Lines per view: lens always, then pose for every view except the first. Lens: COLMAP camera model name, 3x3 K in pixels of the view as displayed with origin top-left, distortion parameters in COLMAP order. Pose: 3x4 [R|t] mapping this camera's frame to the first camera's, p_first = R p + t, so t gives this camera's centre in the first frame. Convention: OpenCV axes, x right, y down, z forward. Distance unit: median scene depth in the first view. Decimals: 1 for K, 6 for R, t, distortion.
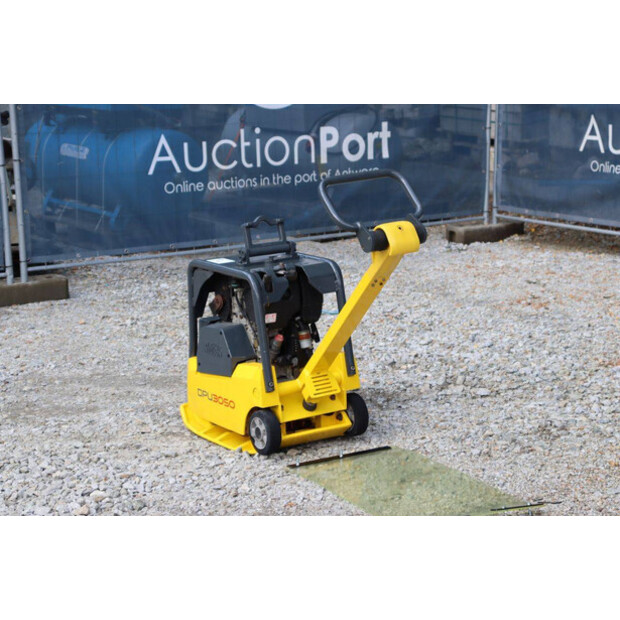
lens RADIAL K [[1438.8, 0, 313.0], [0, 1438.8, 310.4], [0, 0, 1]] dist [0.404051, 0.000000]
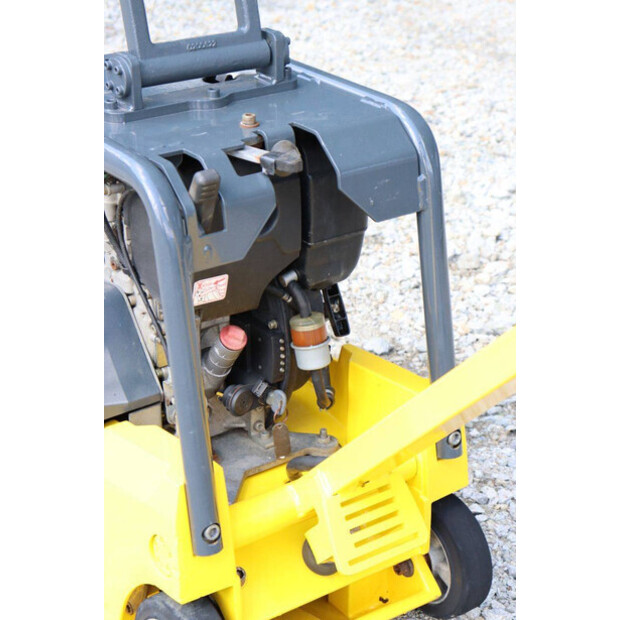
lens RADIAL K [[1438.8, 0, 306.8], [0, 1438.8, 316.2], [0, 0, 1]] dist [0.404051, 0.000000]
pose [[0.996941, 0.018078, 0.076043, -0.031614], [-0.035230, 0.972387, 0.230699, -0.061804], [-0.069773, -0.232672, 0.970049, 0.679083]]
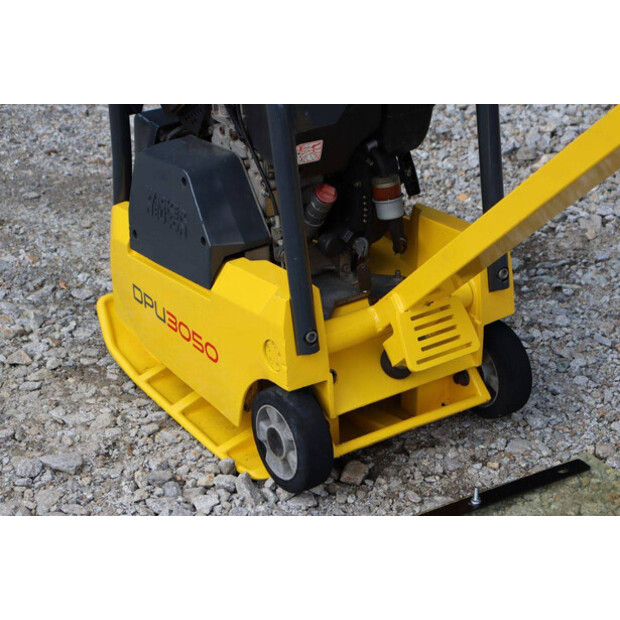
lens RADIAL K [[1373.4, 0, 307.9], [0, 1373.4, 314.4], [0, 0, 1]] dist [0.311415, 0.000000]
pose [[0.999579, 0.018728, 0.022156, -0.036607], [-0.024195, 0.959550, 0.280497, -0.057878], [-0.016007, -0.280915, 0.959599, 0.610101]]
